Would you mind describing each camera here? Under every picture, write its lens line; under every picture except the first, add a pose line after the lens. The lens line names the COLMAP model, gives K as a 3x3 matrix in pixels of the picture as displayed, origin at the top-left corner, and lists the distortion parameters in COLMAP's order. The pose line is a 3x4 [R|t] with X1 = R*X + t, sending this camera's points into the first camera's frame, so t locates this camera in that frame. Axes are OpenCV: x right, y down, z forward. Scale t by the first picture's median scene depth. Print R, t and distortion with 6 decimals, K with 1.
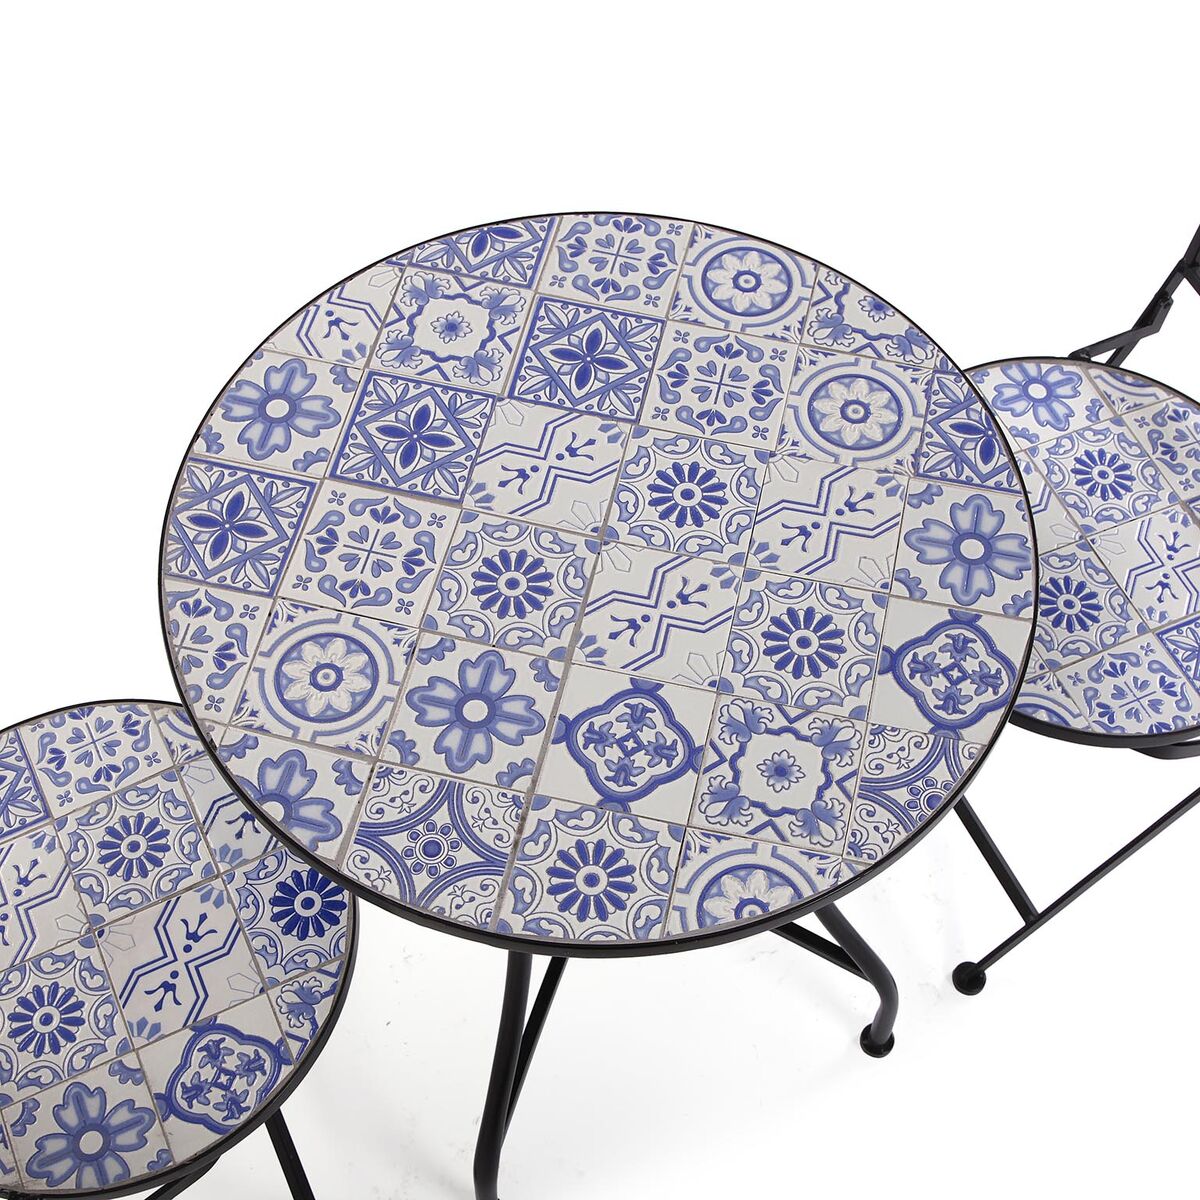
lens RADIAL K [[1921.8, 0, 600.0], [0, 1921.8, 600.0], [0, 0, 1]] dist [0.021811, 0.144679]
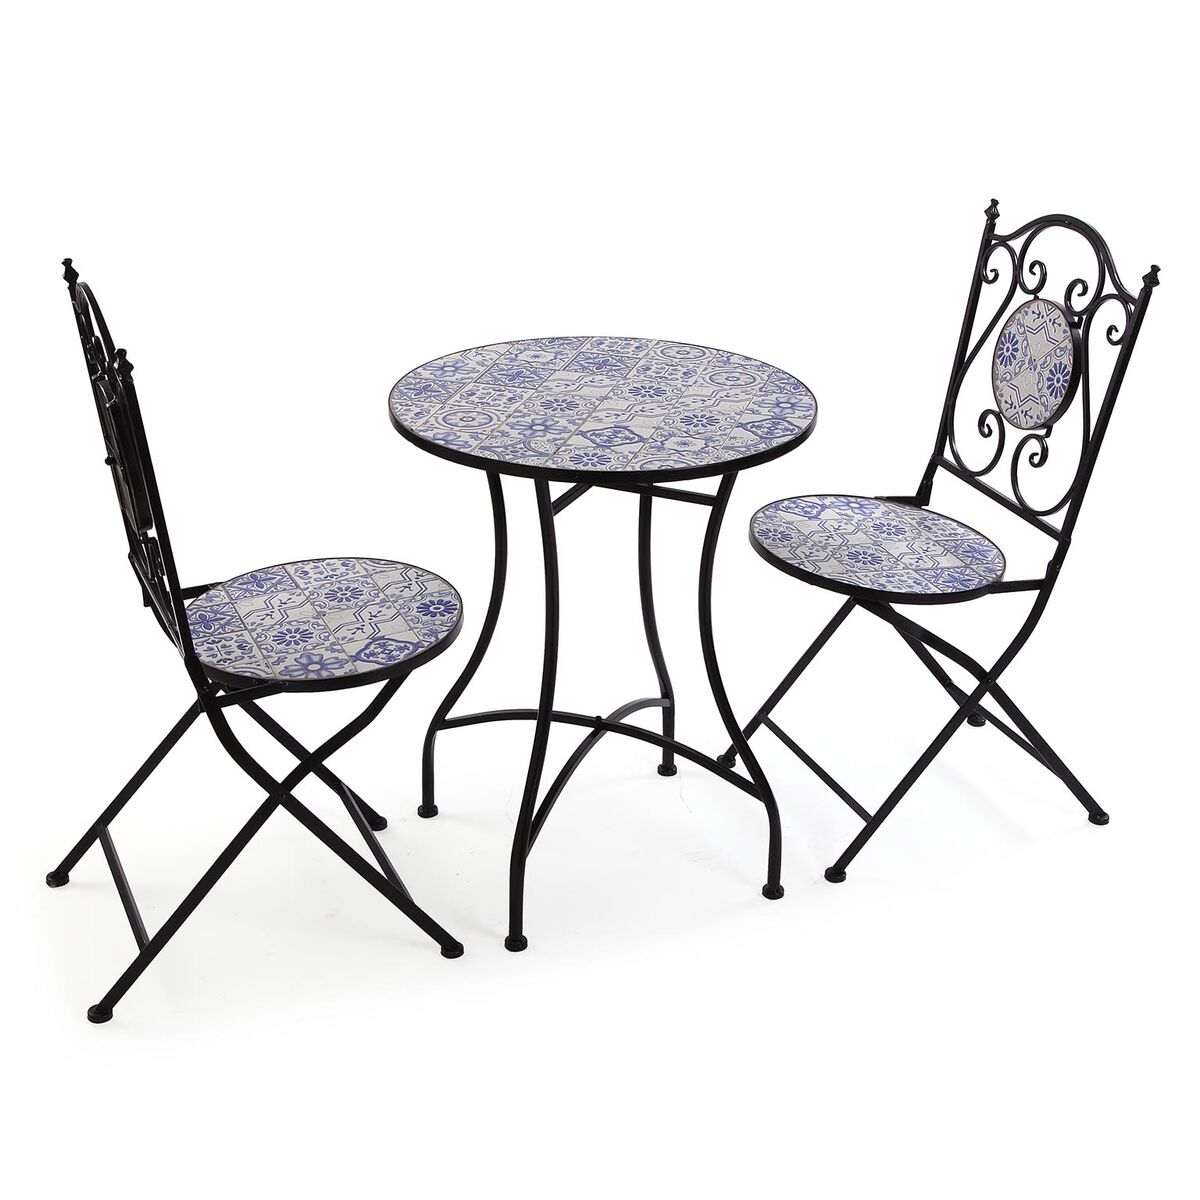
lens RADIAL K [[1873.3, 0, 600.0], [0, 1873.3, 600.0], [0, 0, 1]] dist [0.024862, 0.020050]
pose [[0.998786, 0.031304, -0.038034, 0.075450], [-0.047079, 0.833814, -0.550034, 1.188887], [0.014495, 0.551157, 0.834275, -0.522024]]
